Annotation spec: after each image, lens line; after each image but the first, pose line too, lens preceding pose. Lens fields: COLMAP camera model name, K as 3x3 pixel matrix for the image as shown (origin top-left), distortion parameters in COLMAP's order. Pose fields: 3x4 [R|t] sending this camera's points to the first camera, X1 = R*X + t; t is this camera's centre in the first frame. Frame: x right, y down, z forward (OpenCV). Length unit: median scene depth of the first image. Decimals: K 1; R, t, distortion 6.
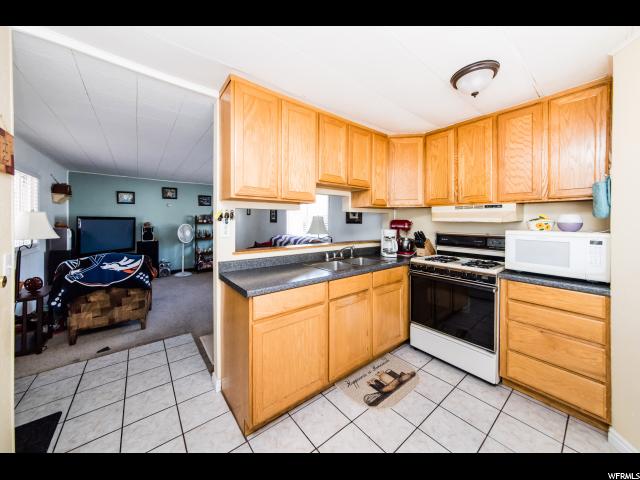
lens RADIAL K [[233.1, 0, 341.6], [0, 233.1, 220.8], [0, 0, 1]] dist [0.002280, 0.000605]
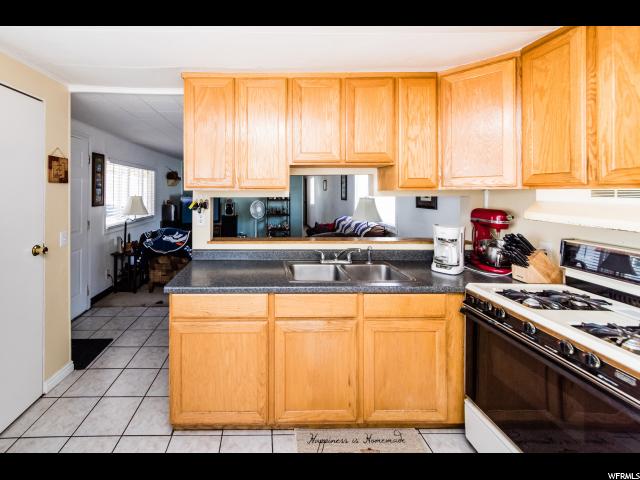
lens RADIAL K [[272.0, 0, 280.3], [0, 272.0, 188.5], [0, 0, 1]] dist [-0.002493, 0.000137]
pose [[0.765923, -0.000499, -0.642932, 0.406537], [-0.005310, 0.999961, -0.007102, -0.065902], [0.642910, 0.008854, 0.765890, 0.224679]]
